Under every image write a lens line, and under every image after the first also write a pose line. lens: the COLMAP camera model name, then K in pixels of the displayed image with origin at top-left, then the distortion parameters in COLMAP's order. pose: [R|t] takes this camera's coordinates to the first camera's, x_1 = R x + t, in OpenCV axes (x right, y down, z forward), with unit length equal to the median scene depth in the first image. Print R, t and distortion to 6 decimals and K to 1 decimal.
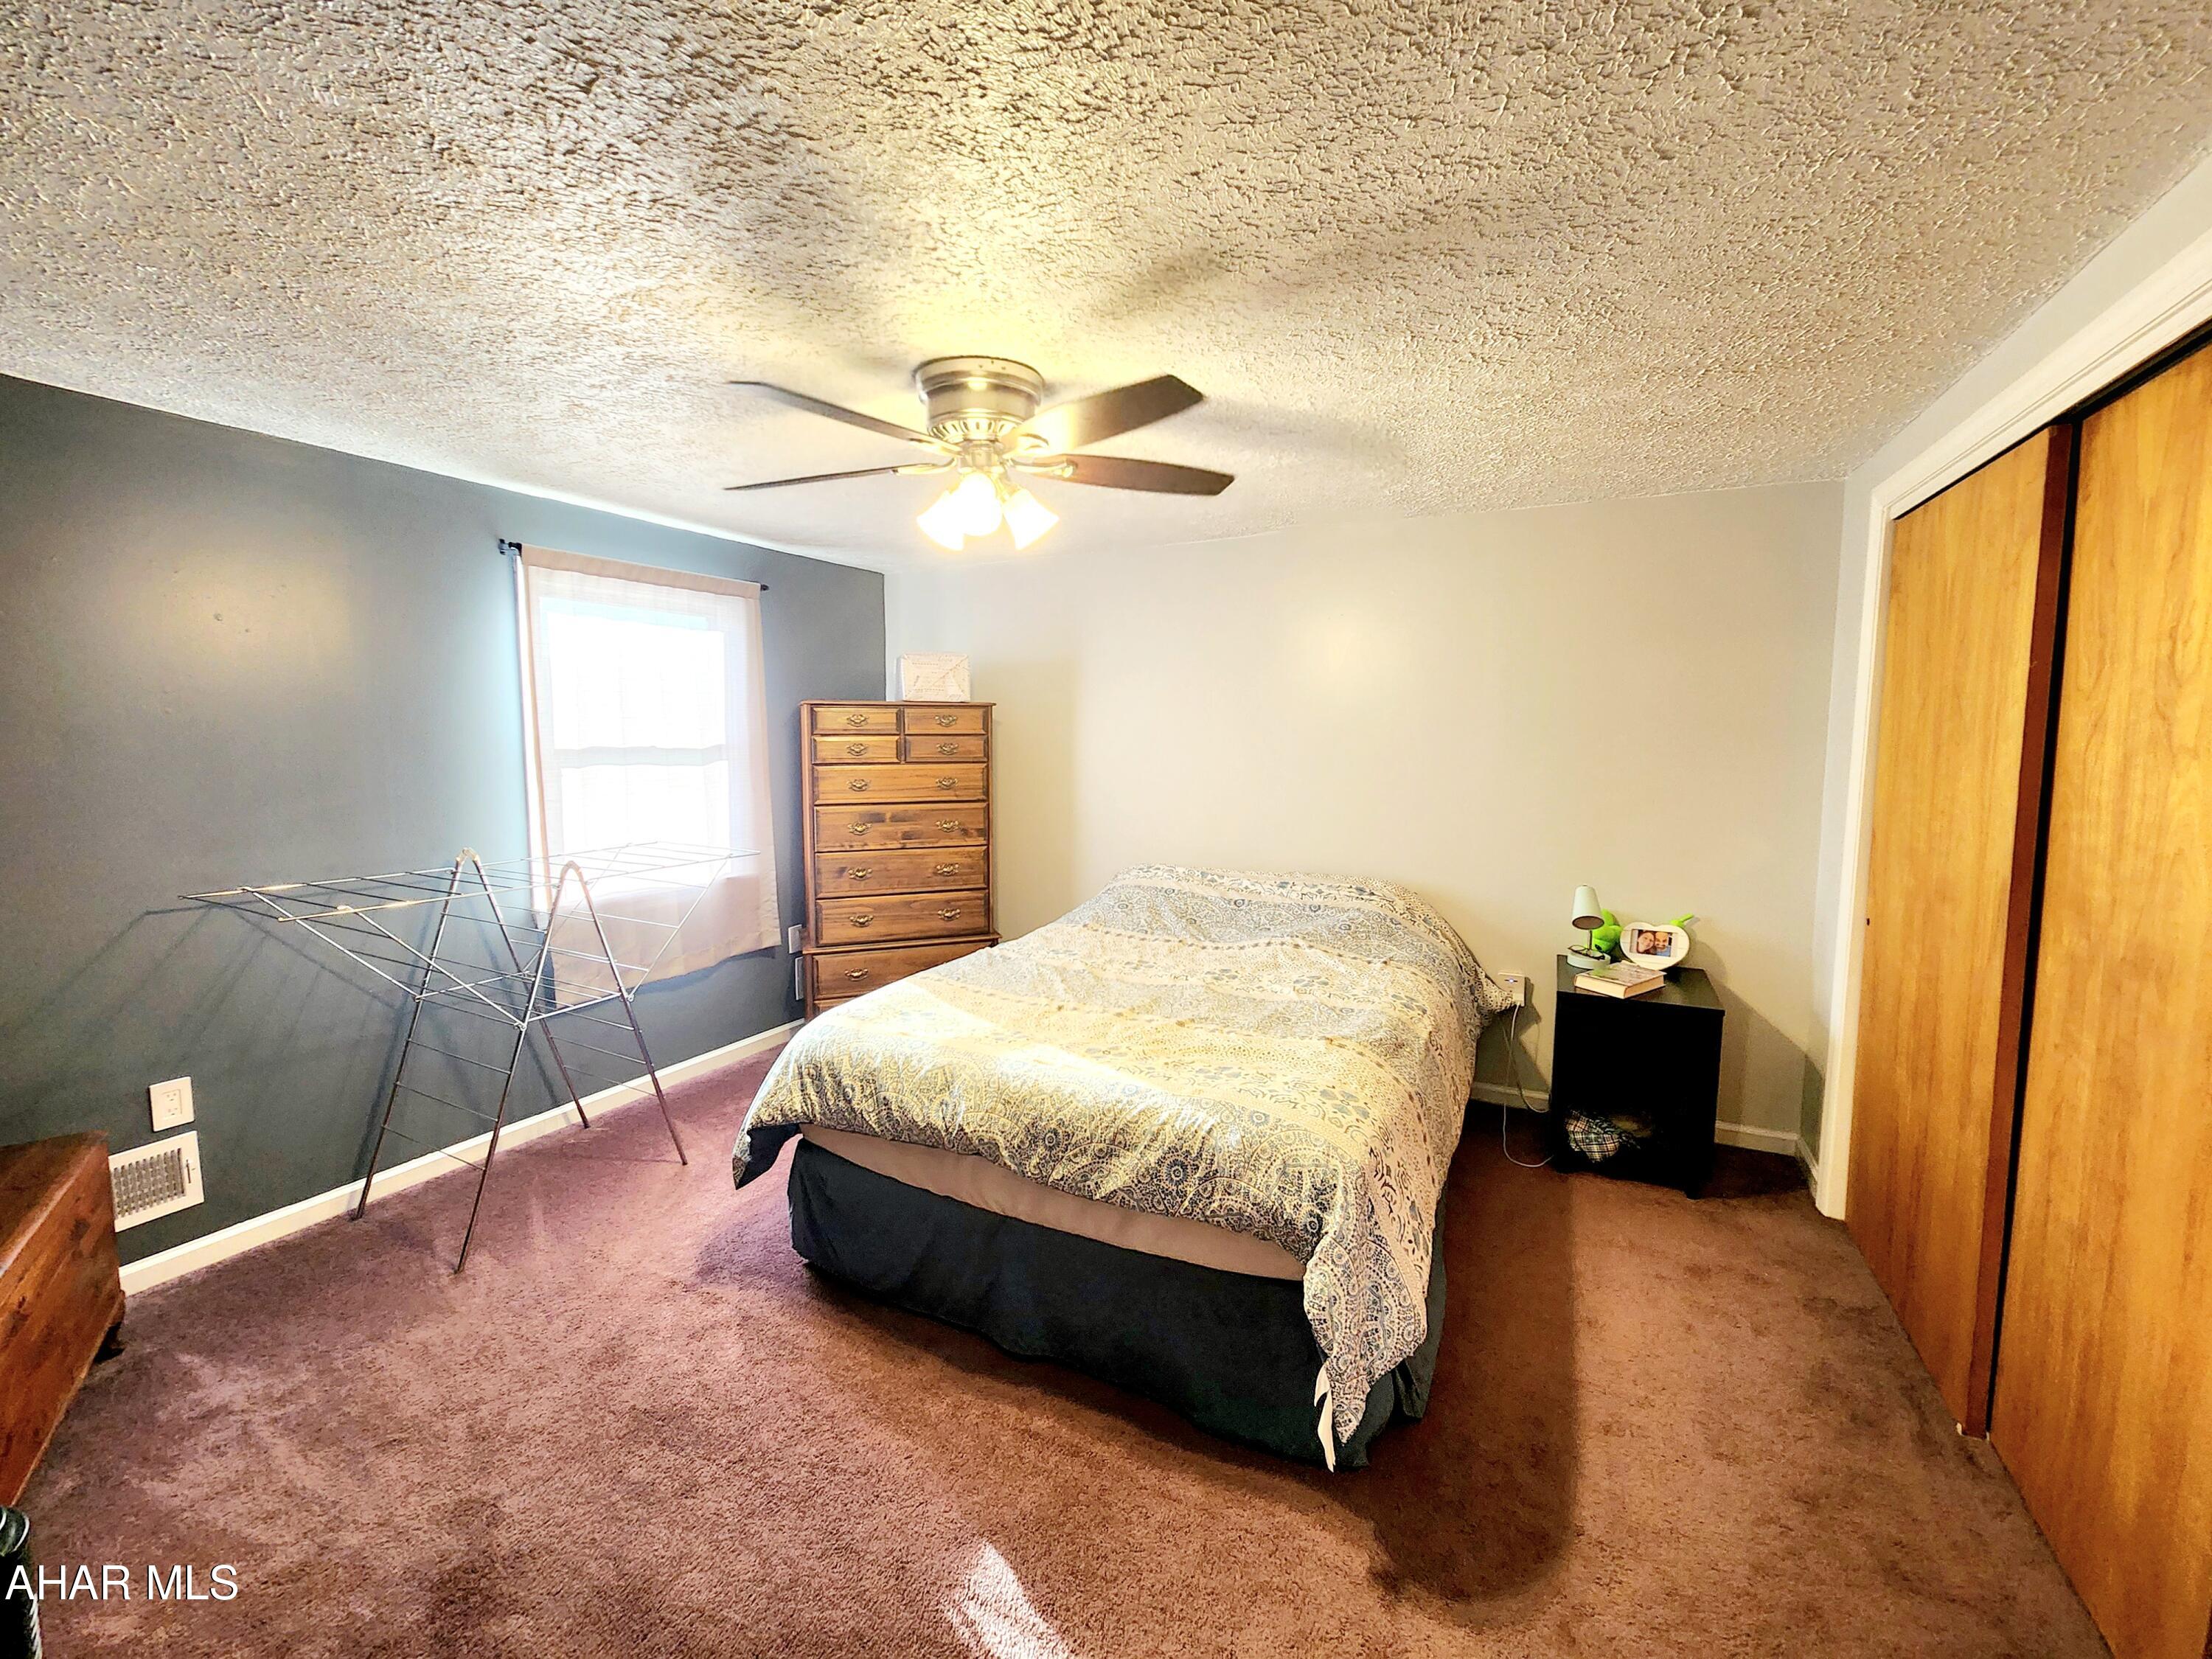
lens RADIAL K [[910.5, 0, 1100.5], [0, 910.5, 809.1], [0, 0, 1]] dist [-0.000269, -0.000552]
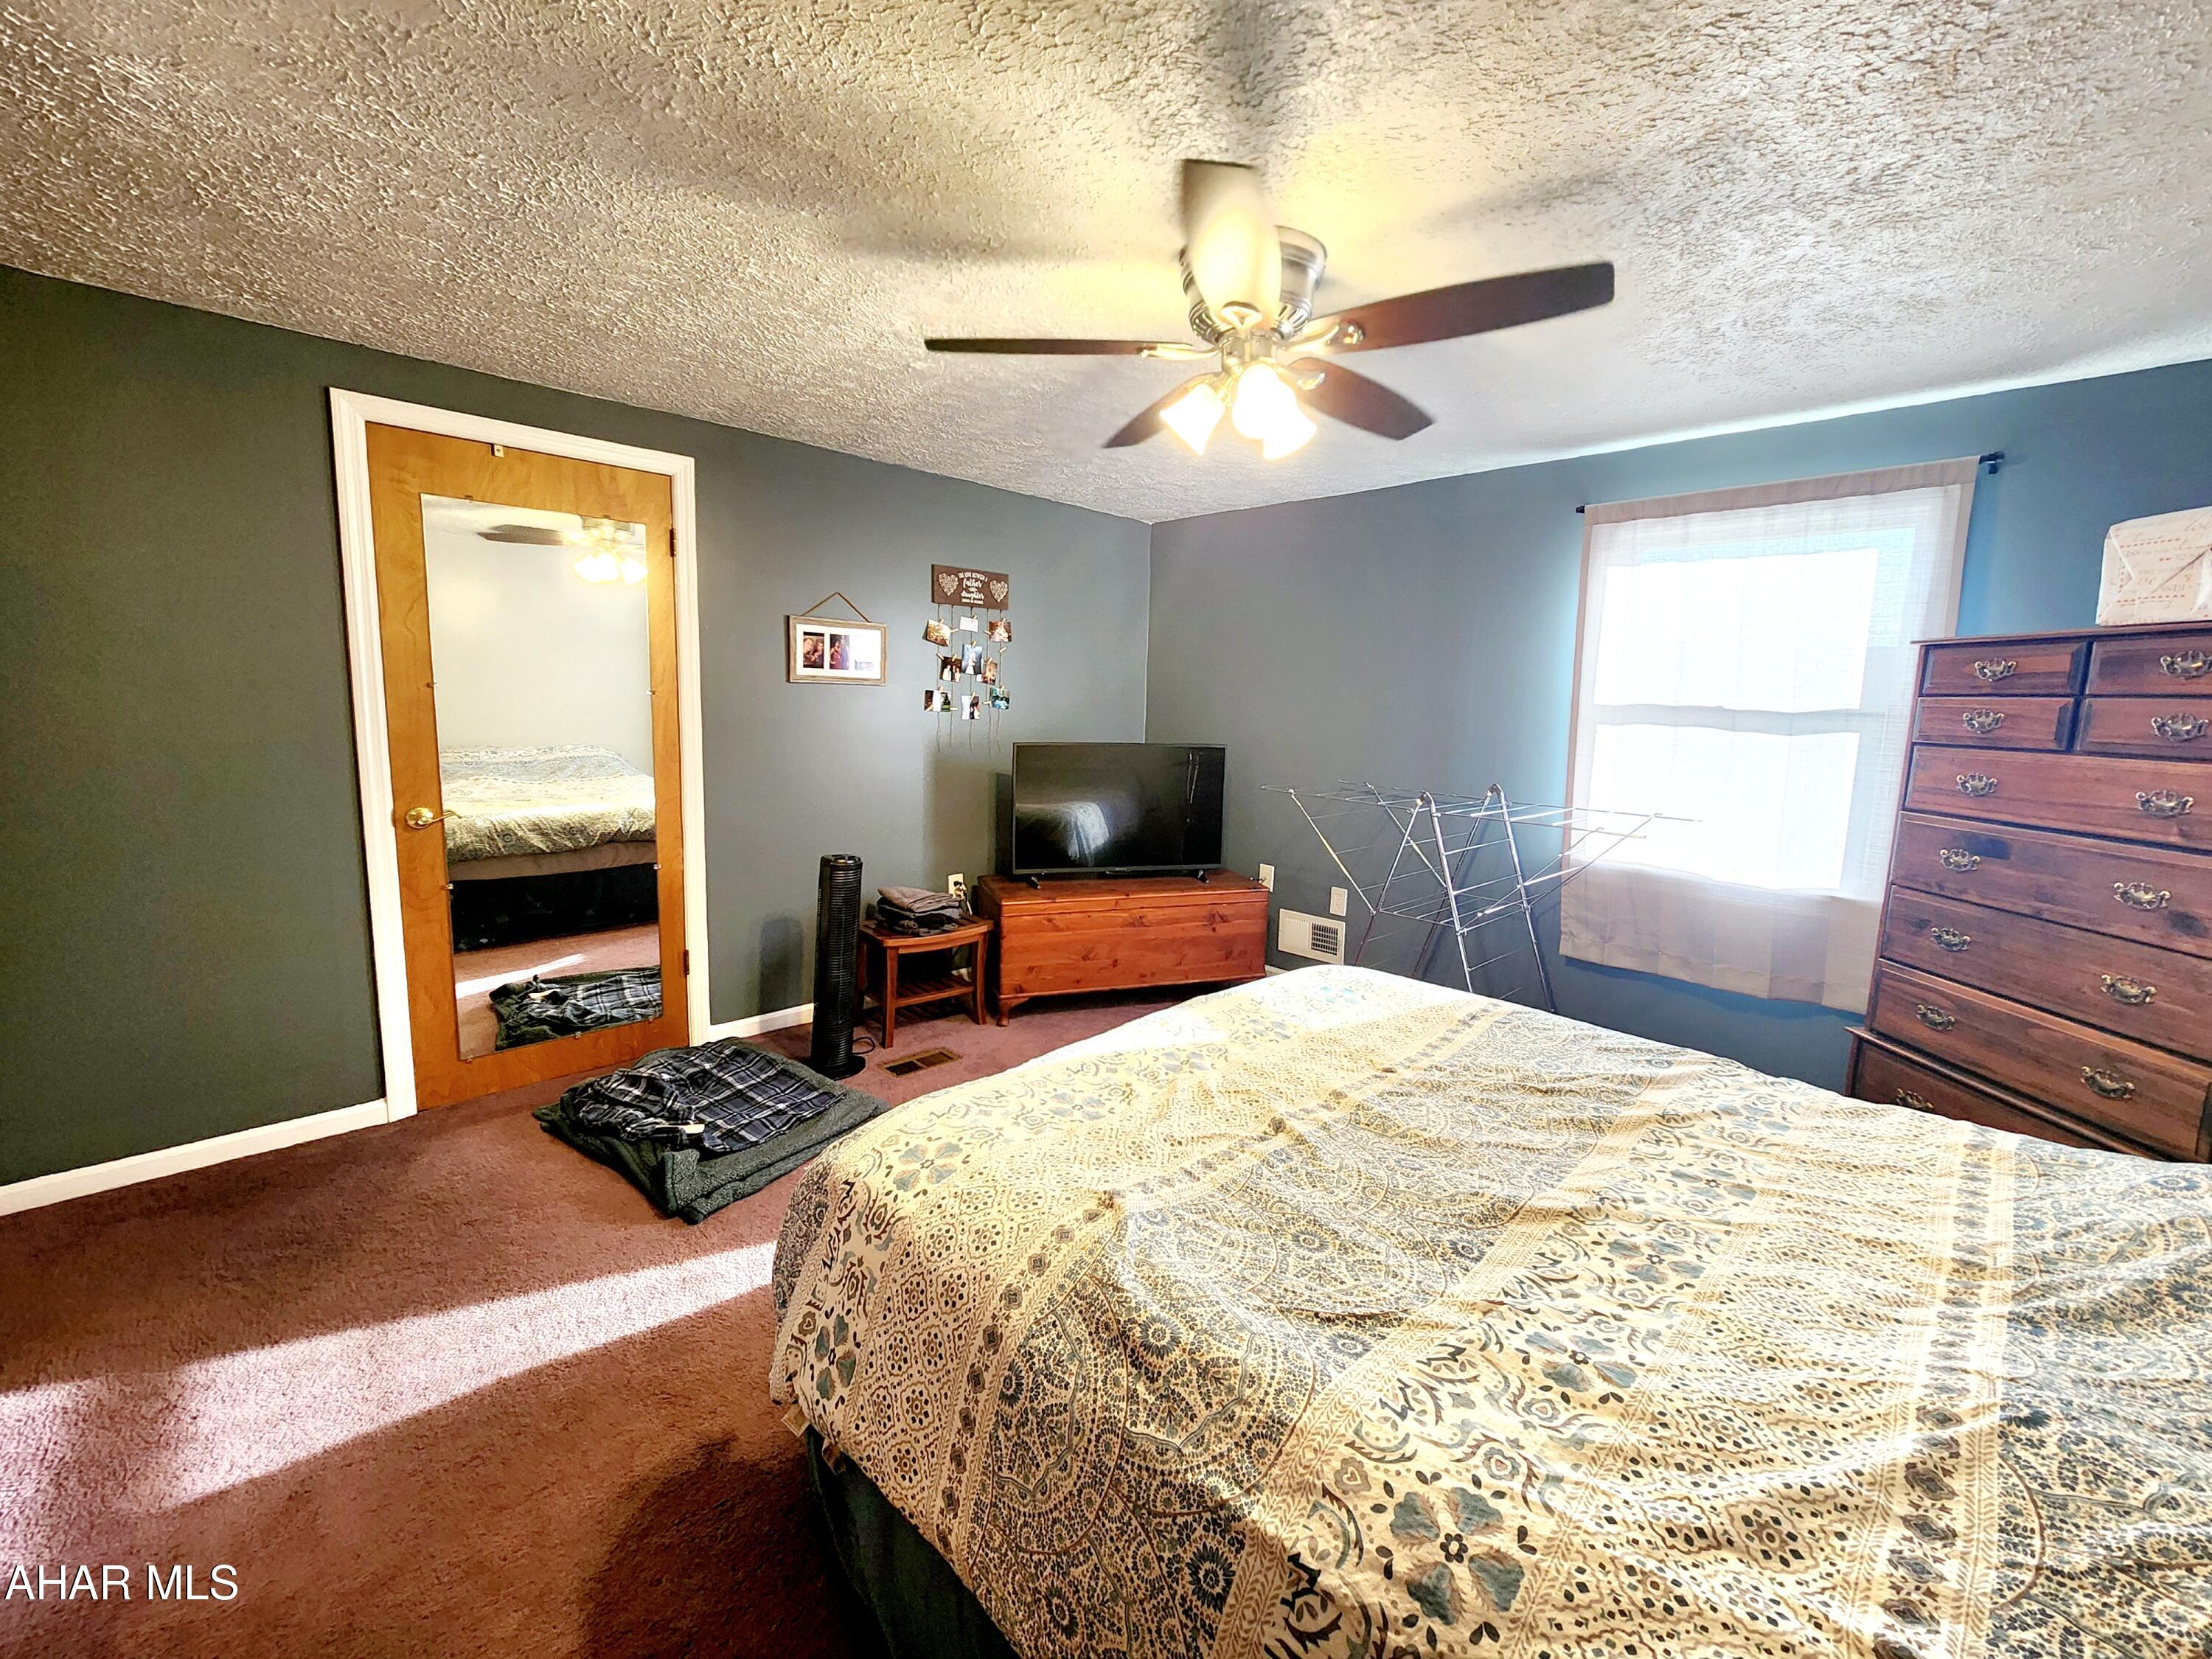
lens RADIAL K [[910.5, 0, 1100.5], [0, 910.5, 809.1], [0, 0, 1]] dist [-0.000269, -0.000552]
pose [[-0.328619, 0.103167, -0.938811, 0.534317], [-0.121645, 0.981114, 0.150395, -0.036488], [0.936596, 0.163624, -0.309863, 0.804258]]
